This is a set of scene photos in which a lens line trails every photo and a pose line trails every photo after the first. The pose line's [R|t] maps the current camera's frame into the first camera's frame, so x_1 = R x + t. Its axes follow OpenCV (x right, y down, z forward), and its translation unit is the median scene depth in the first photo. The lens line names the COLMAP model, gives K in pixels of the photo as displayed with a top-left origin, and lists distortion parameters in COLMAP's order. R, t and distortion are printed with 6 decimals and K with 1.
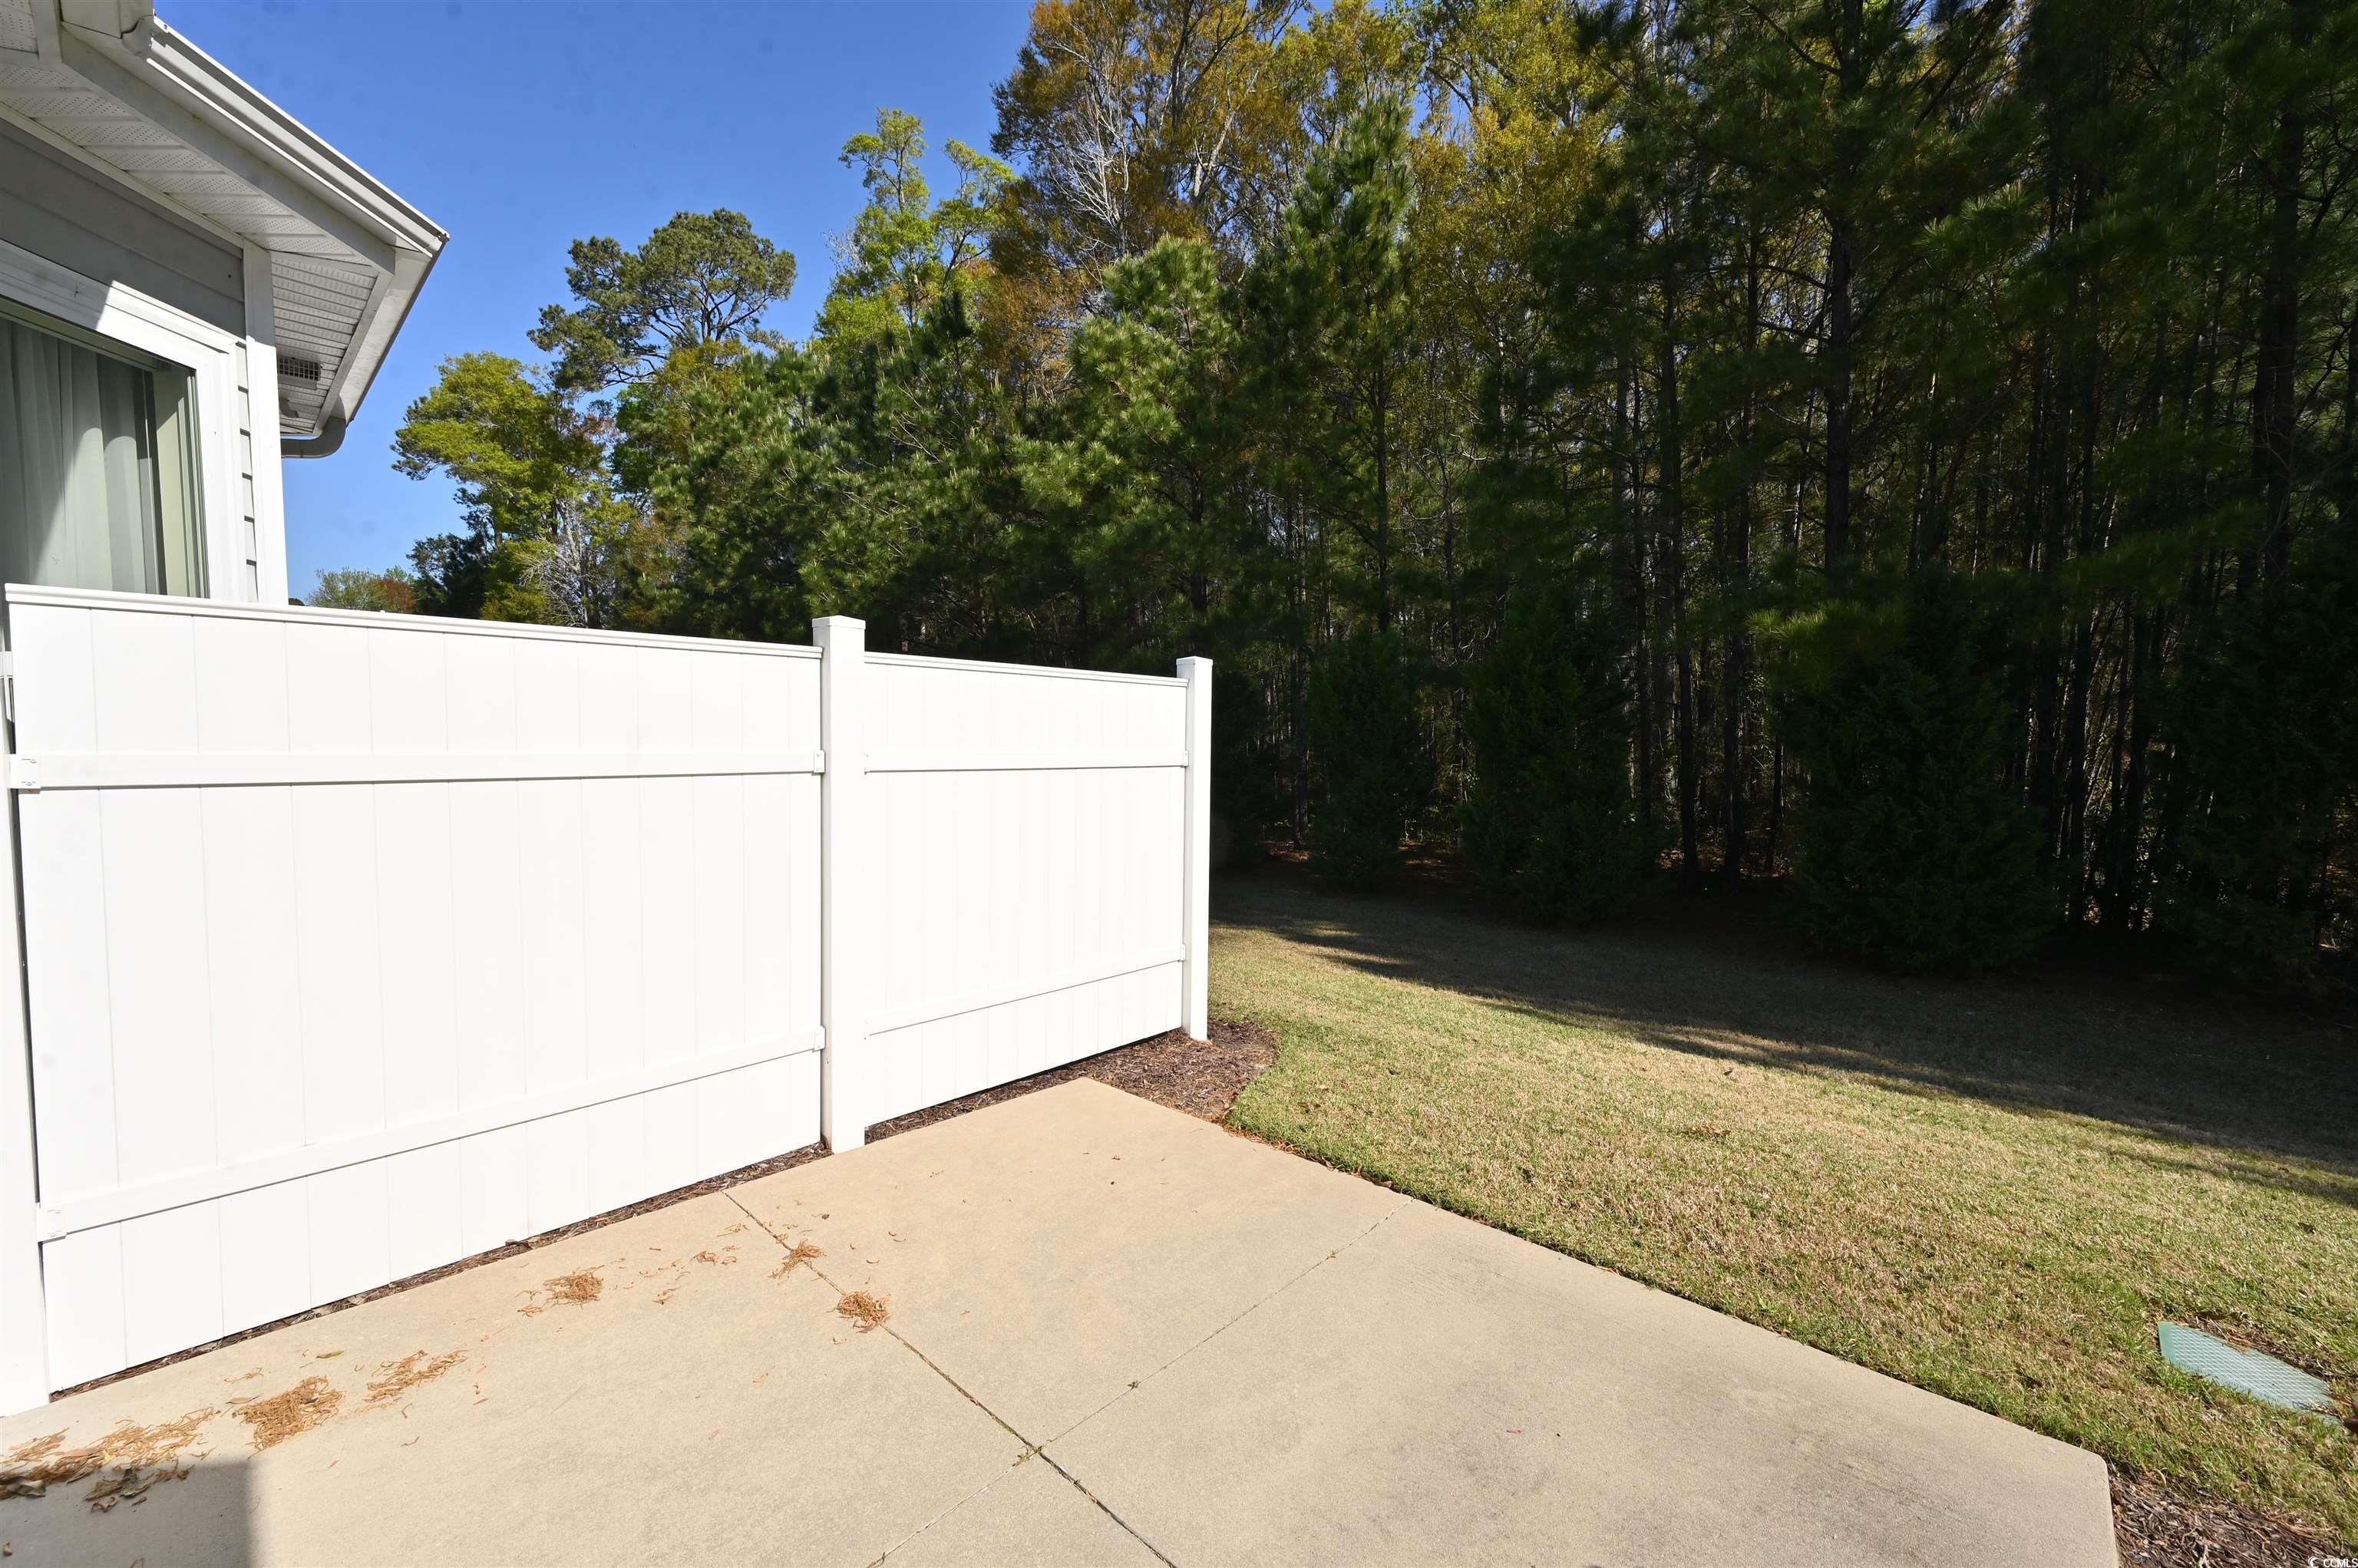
lens RADIAL K [[928.3, 0, 1184.0], [0, 928.3, 786.9], [0, 0, 1]] dist [-0.000218, 0.000207]
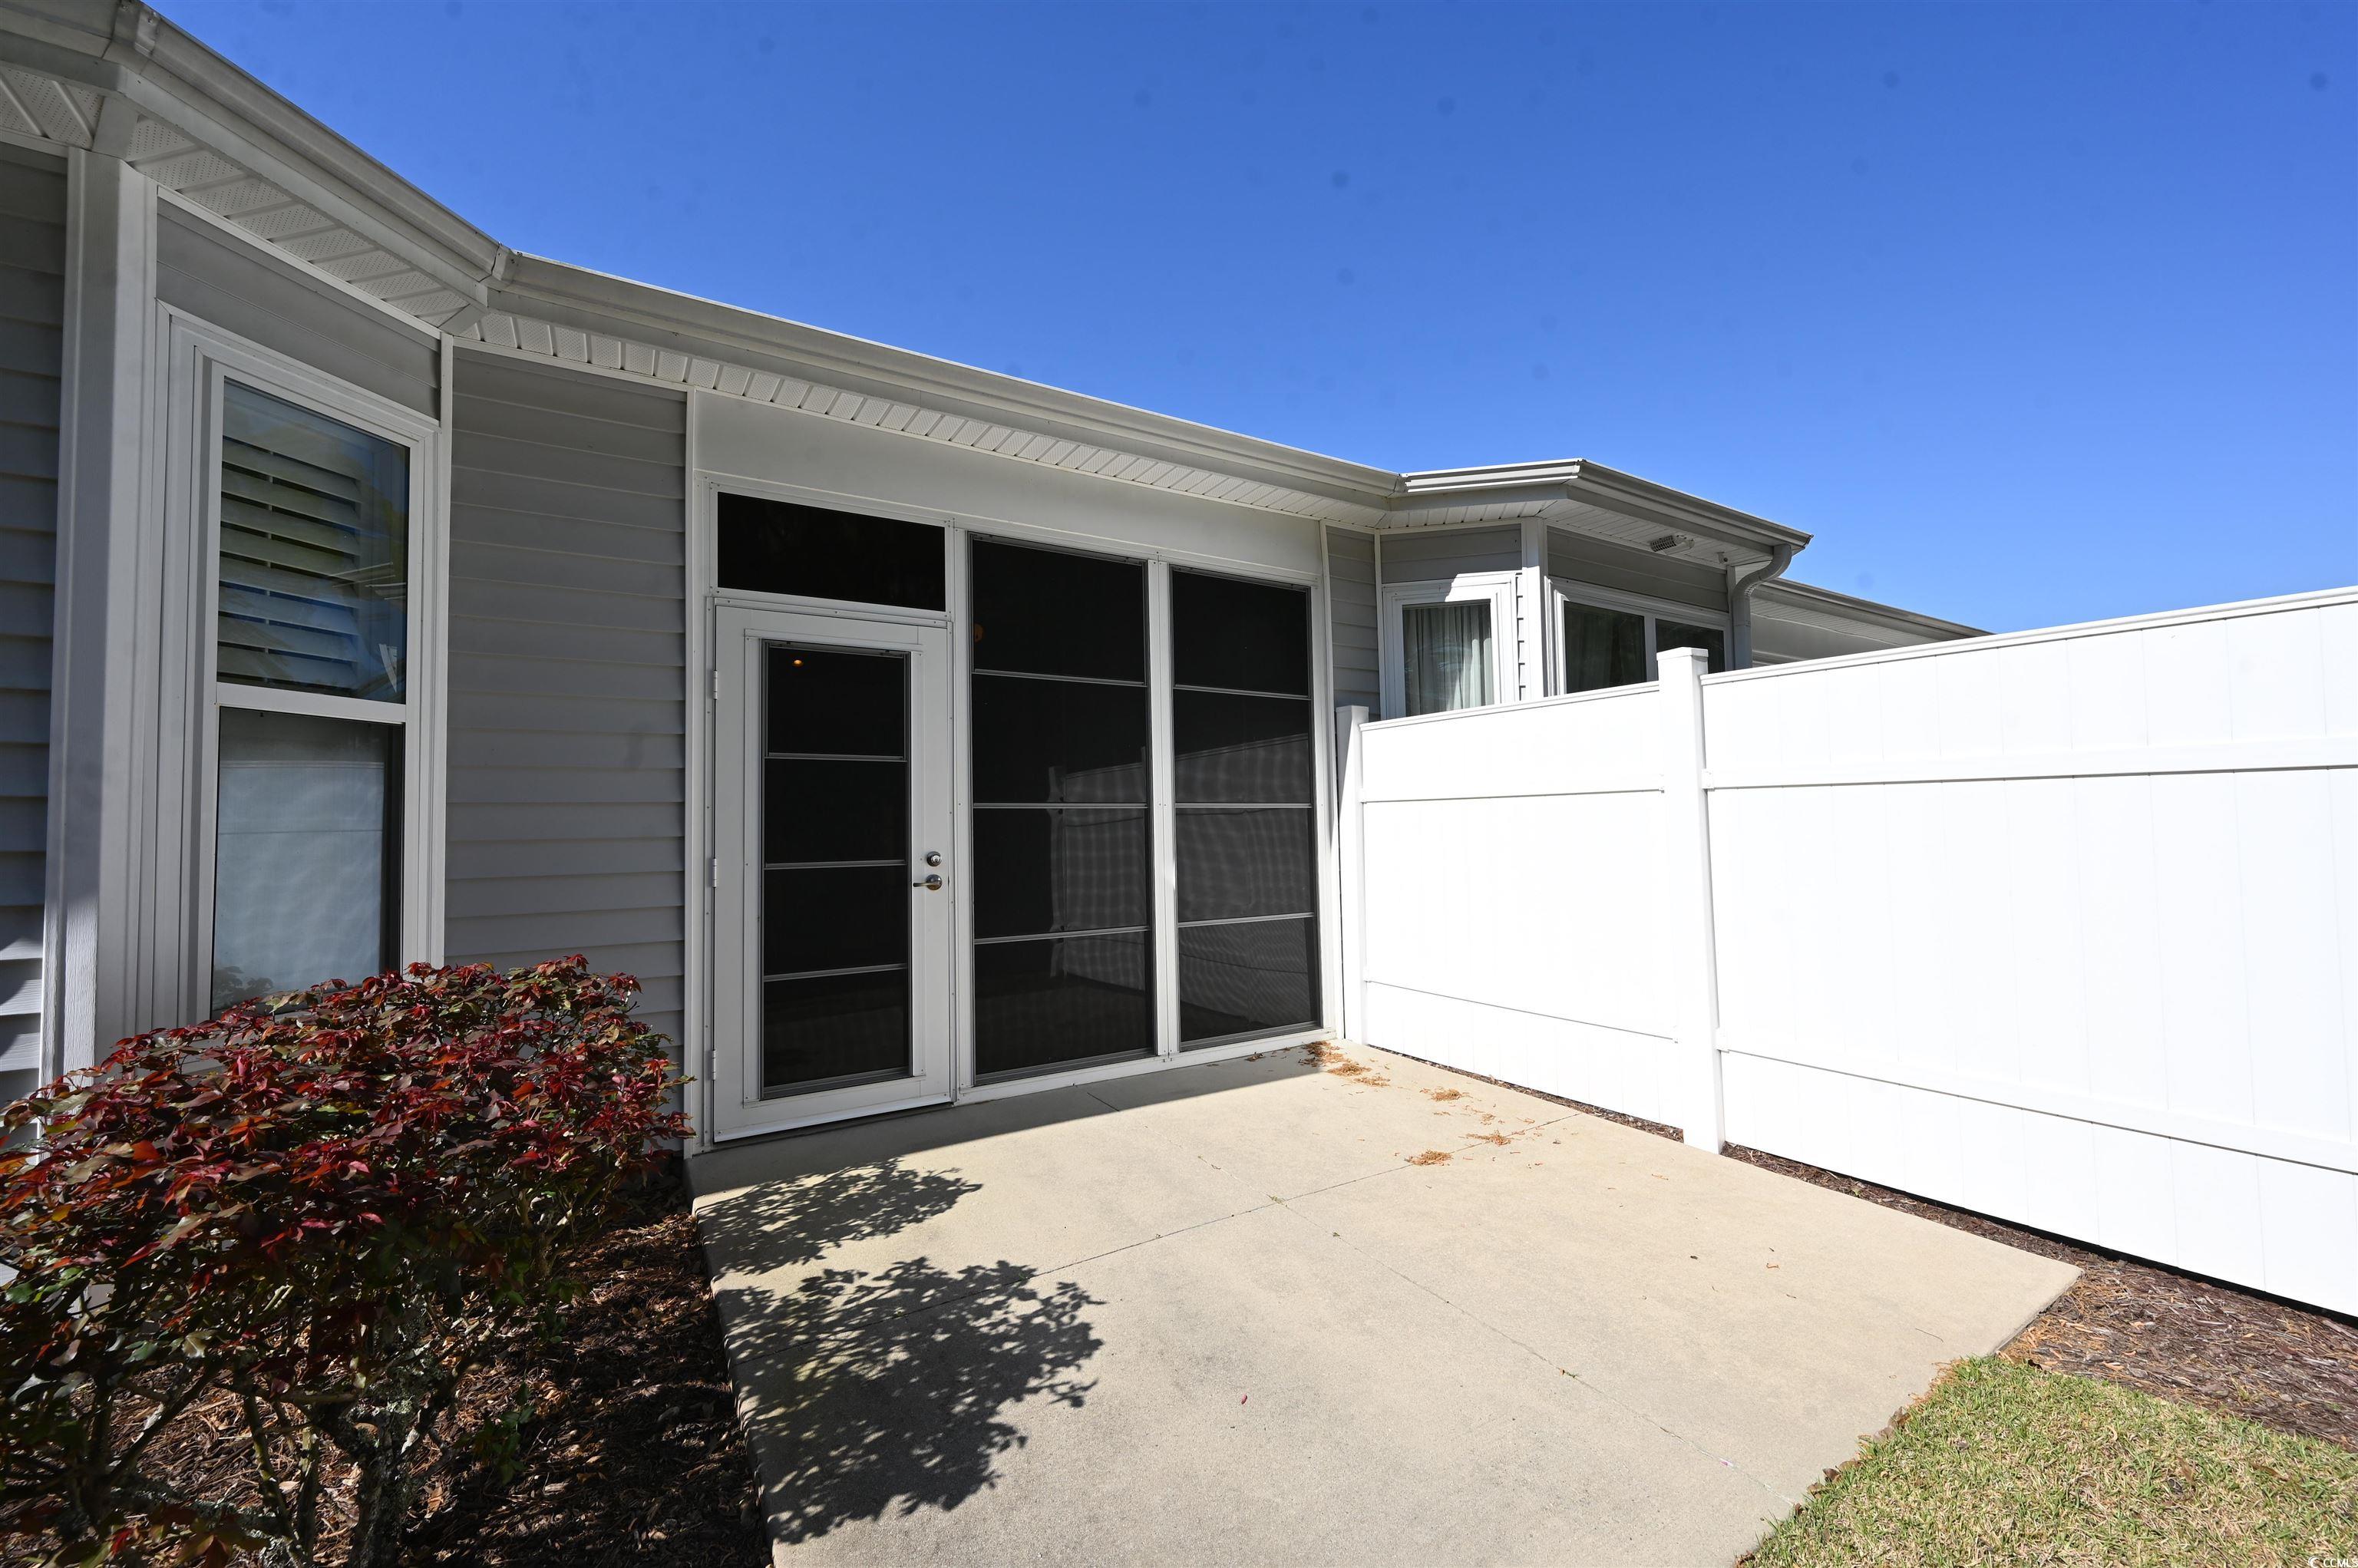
lens RADIAL K [[928.3, 0, 1181.4], [0, 928.3, 781.7], [0, 0, 1]] dist [-0.000218, 0.000207]
pose [[-0.260125, -0.043538, -0.964593, 0.955446], [-0.031221, 0.998840, -0.036665, 0.039187], [0.965070, 0.020578, -0.261183, 0.818027]]
